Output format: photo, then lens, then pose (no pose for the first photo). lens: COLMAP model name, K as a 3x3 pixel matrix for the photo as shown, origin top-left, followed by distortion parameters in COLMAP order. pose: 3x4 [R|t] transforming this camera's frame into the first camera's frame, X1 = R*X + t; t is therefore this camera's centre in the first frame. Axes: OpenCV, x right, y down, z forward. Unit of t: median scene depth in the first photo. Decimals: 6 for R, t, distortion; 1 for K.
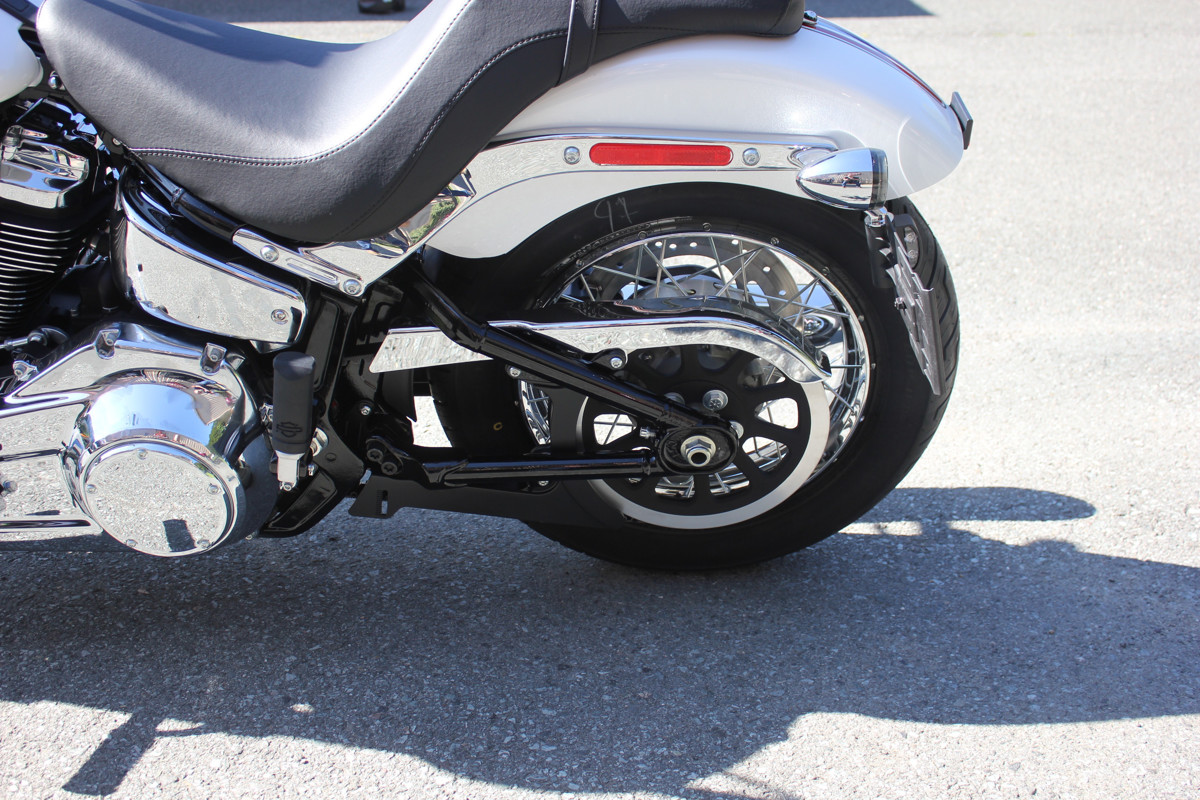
lens RADIAL K [[1276.1, 0, 560.6], [0, 1276.1, 403.7], [0, 0, 1]] dist [-0.124522, 0.128669]
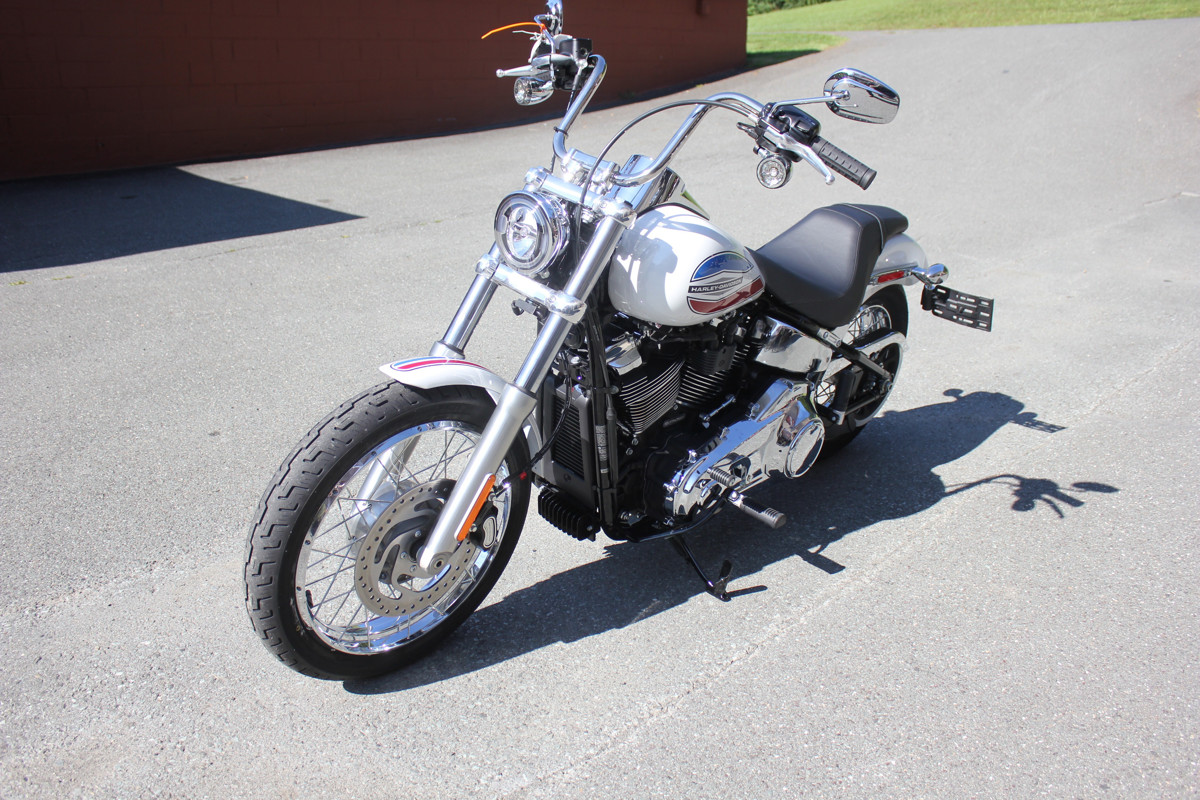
lens RADIAL K [[1054.8, 0, 600.0], [0, 1054.8, 400.0], [0, 0, 1]] dist [-0.157568, 0.147858]
pose [[0.673443, -0.221908, 0.705146, -1.773973], [0.303634, 0.952738, 0.009843, -0.132681], [-0.674003, 0.207478, 0.708994, -0.132195]]
